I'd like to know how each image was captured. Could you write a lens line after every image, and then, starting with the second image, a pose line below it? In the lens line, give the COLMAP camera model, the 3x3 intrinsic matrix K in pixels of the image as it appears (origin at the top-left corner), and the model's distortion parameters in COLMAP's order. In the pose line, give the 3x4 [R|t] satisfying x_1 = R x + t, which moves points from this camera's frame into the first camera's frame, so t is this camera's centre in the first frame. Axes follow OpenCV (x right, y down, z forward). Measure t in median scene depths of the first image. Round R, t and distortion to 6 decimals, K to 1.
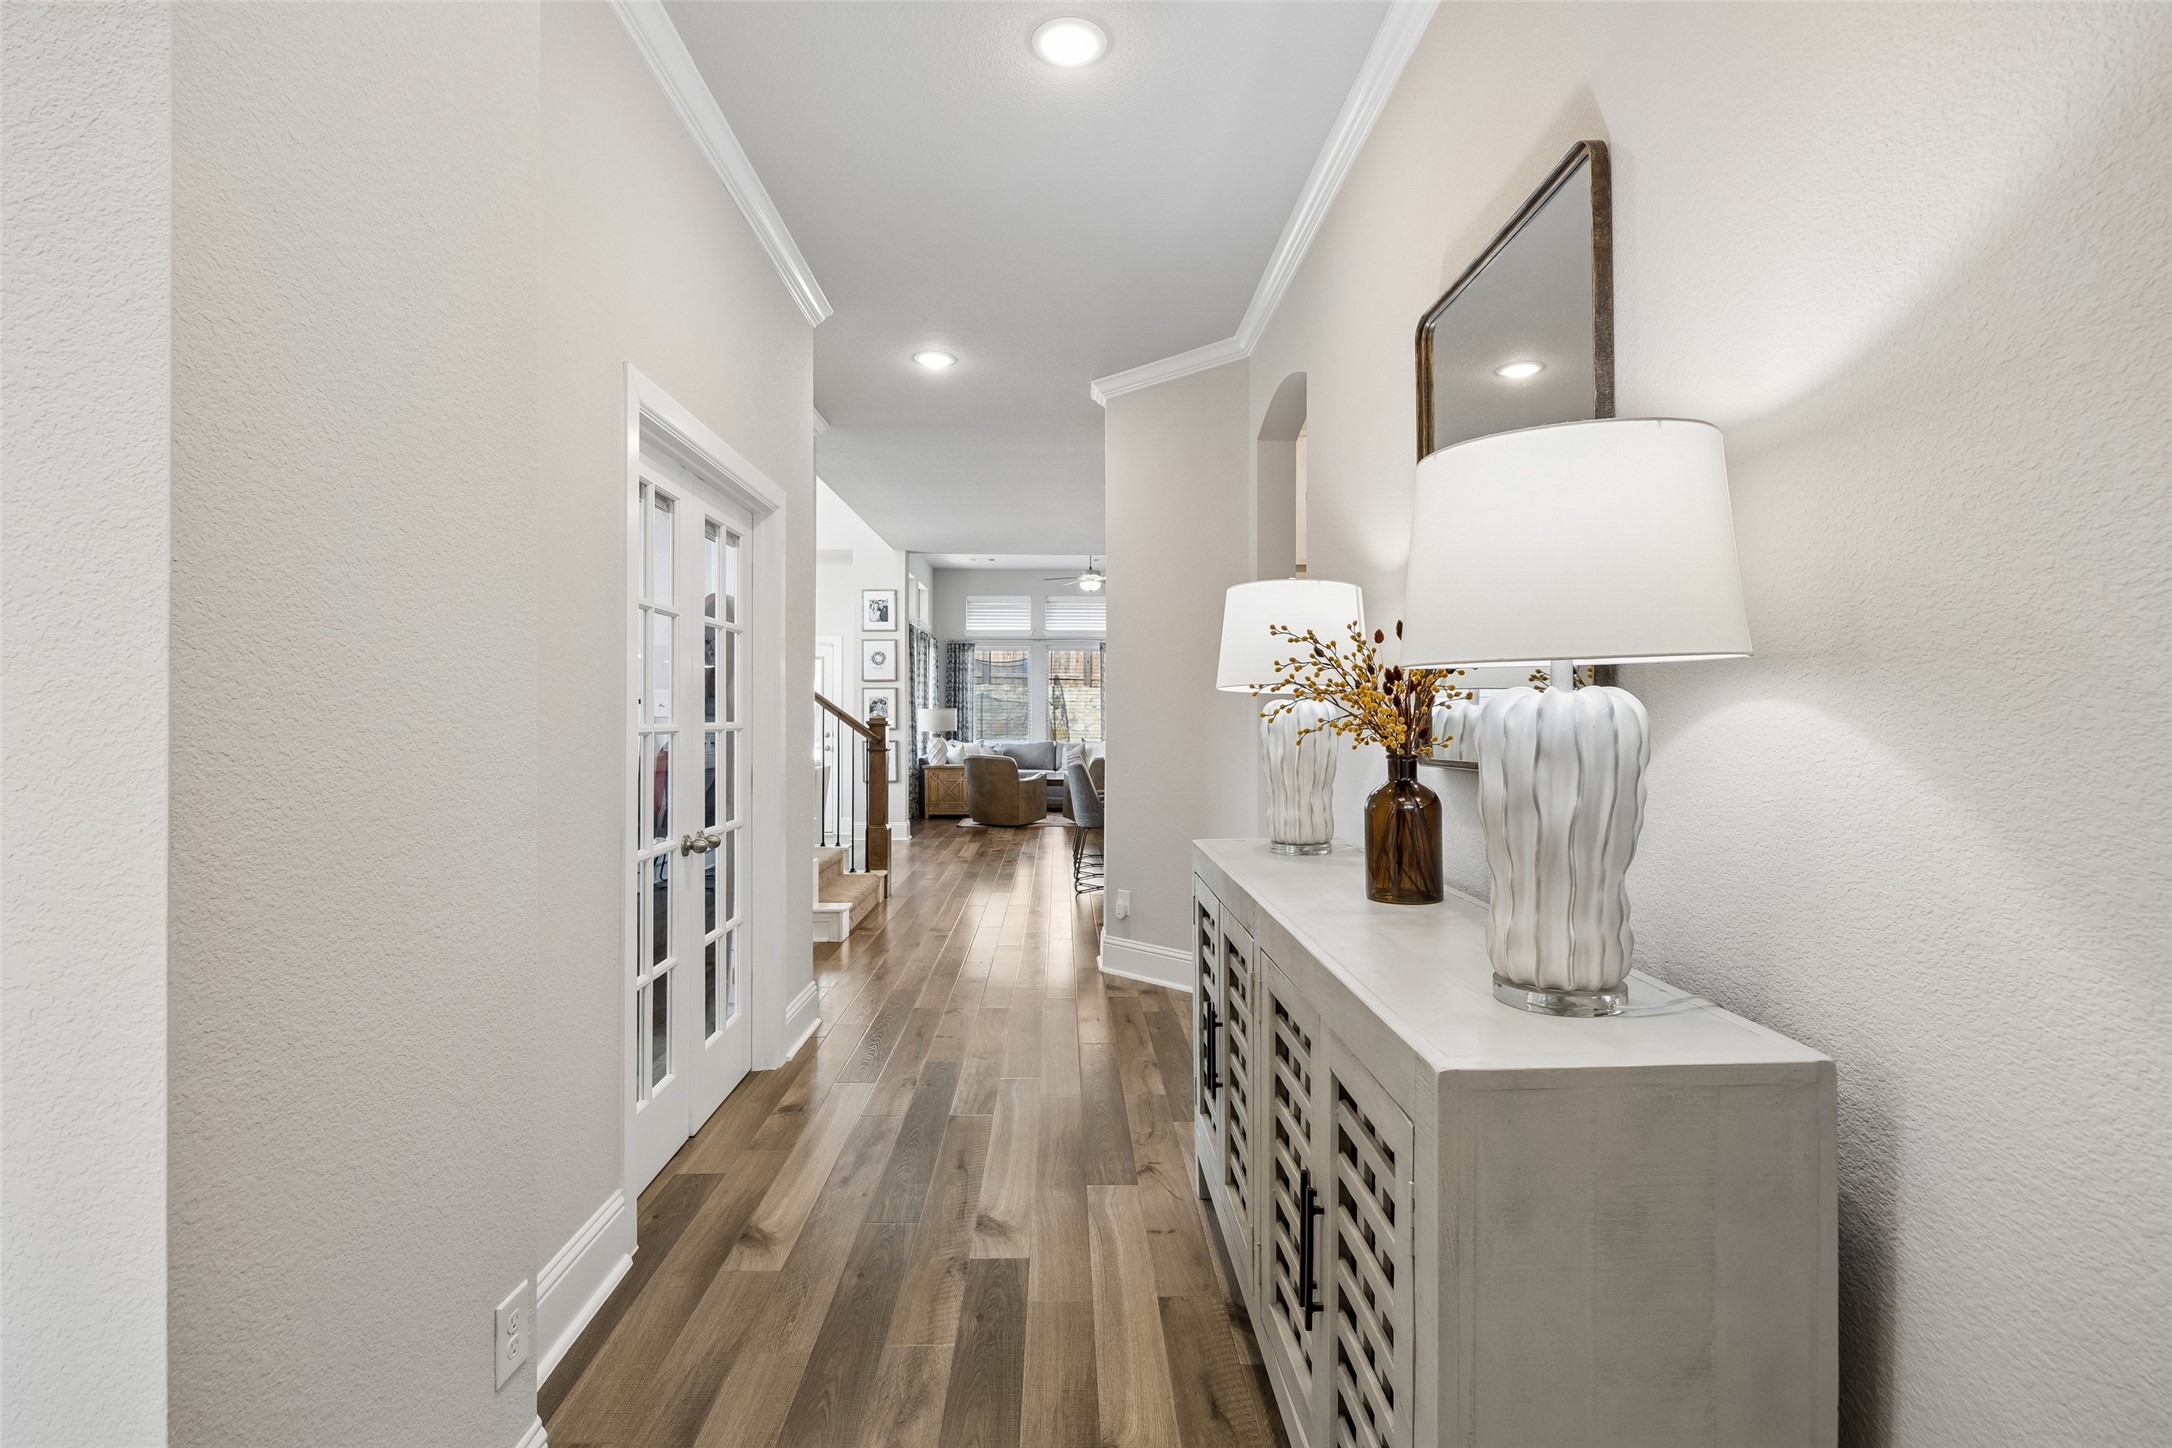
lens RADIAL K [[1022.1, 0, 1075.9], [0, 1022.1, 720.6], [0, 0, 1]] dist [-0.008243, -0.001646]
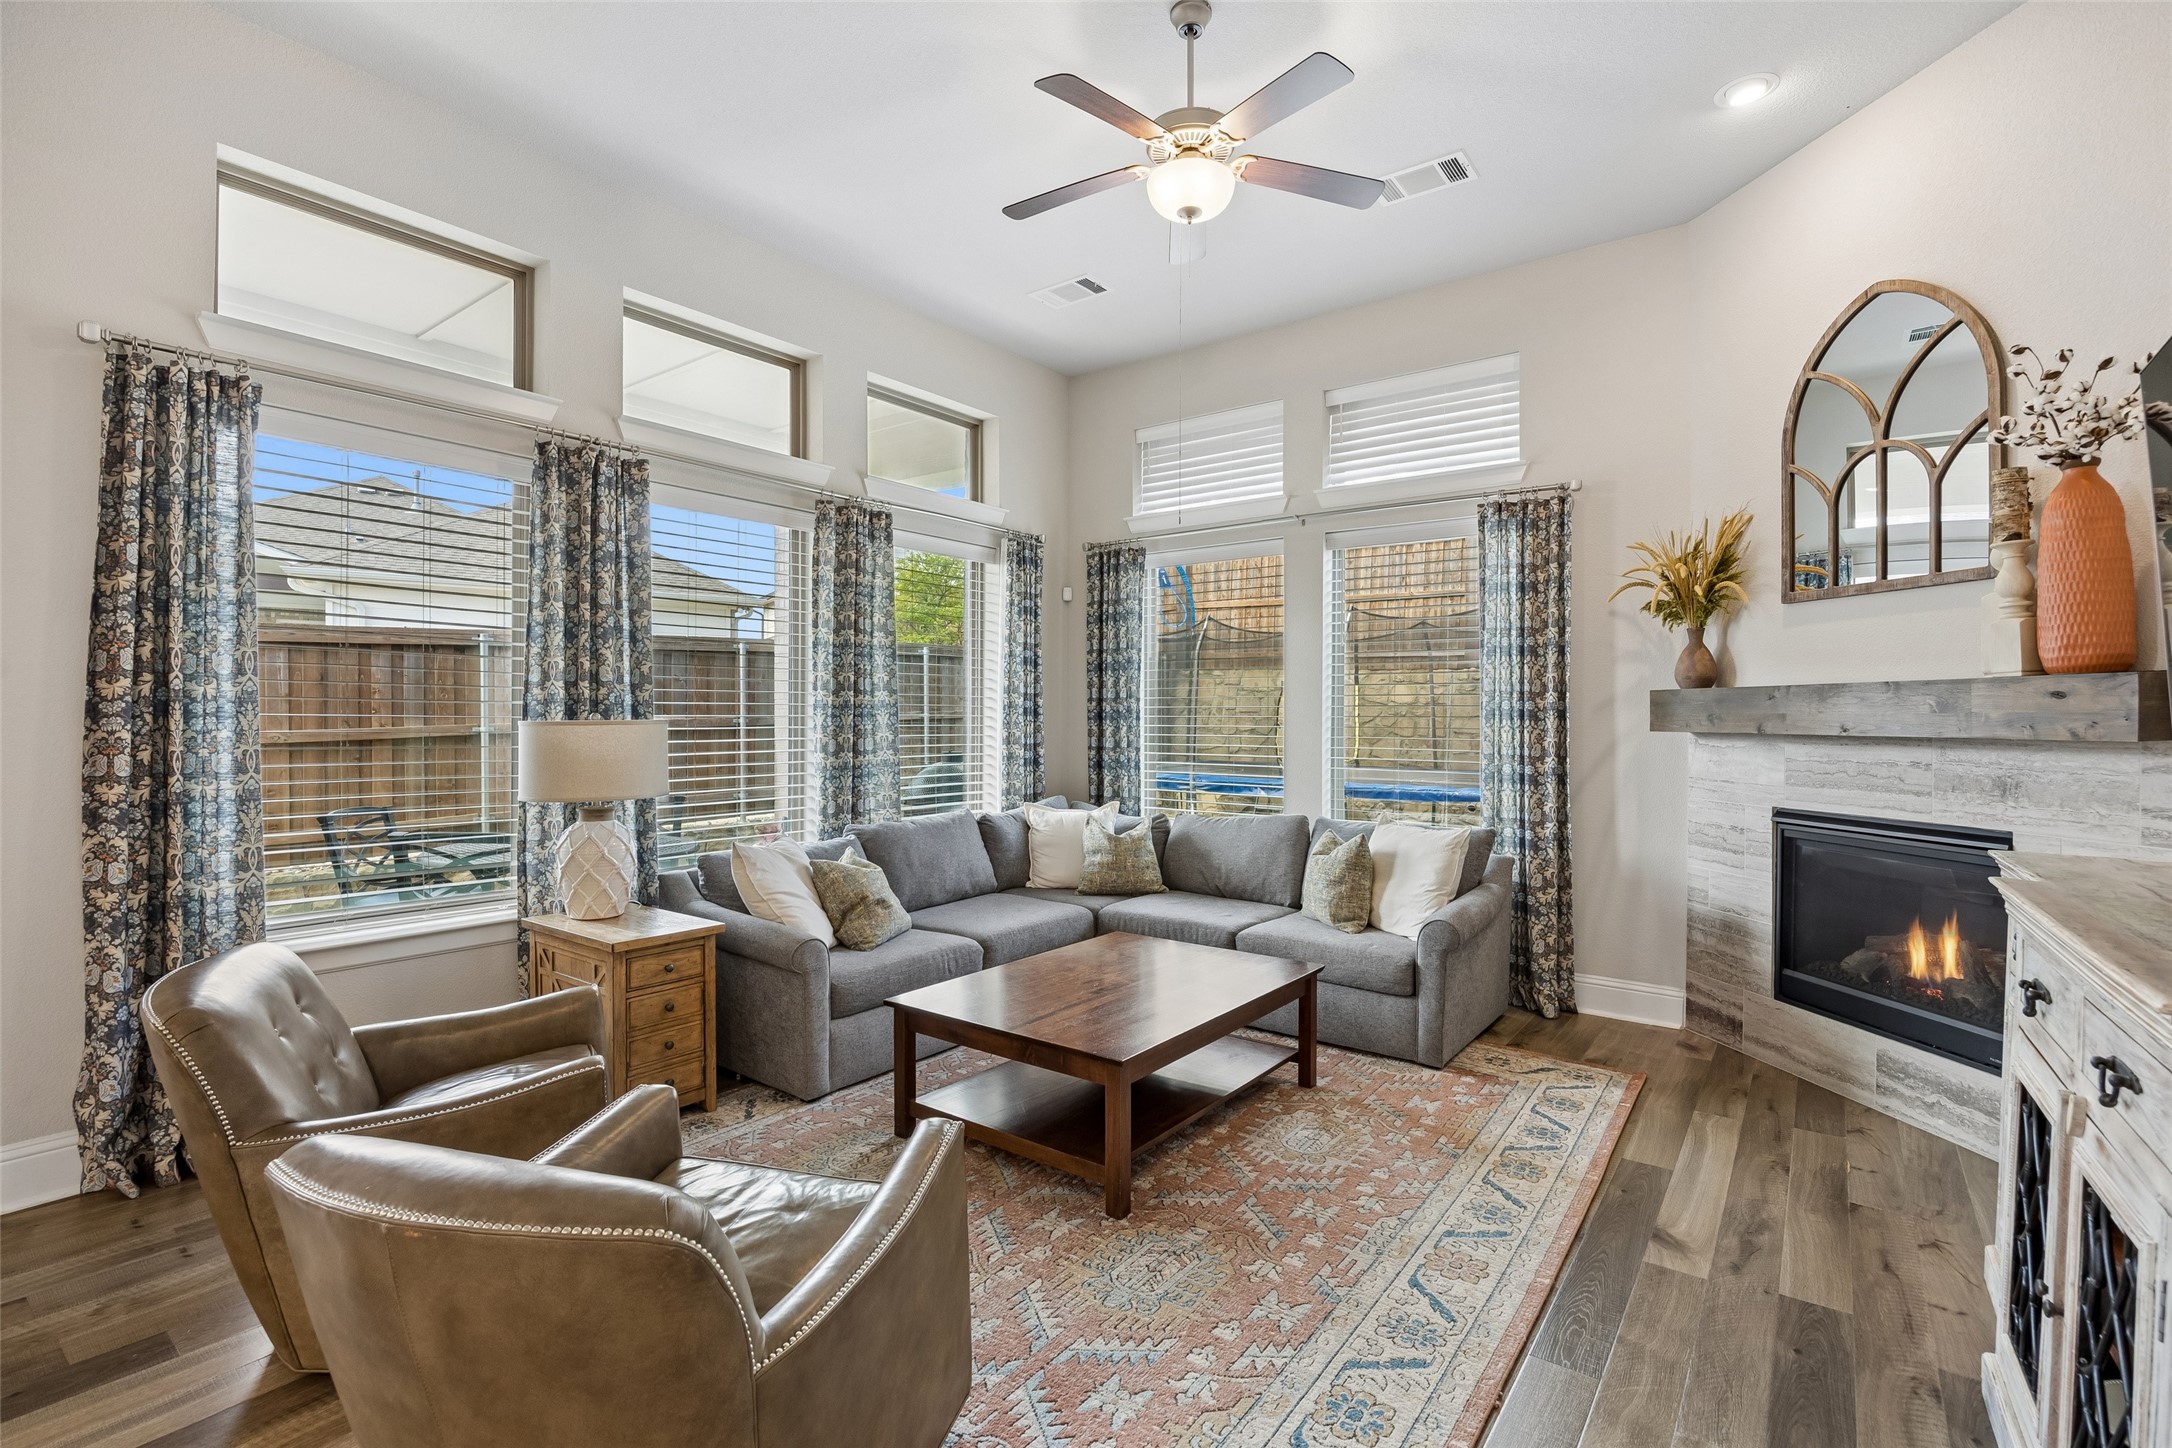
lens RADIAL K [[1022.1, 0, 1082.3], [0, 1022.1, 716.3], [0, 0, 1]] dist [-0.008243, -0.001646]
pose [[0.794410, -0.000433, -0.607382, 0.141359], [-0.005036, 0.999961, -0.007299, -0.010587], [0.607361, 0.008857, 0.794376, 0.823966]]
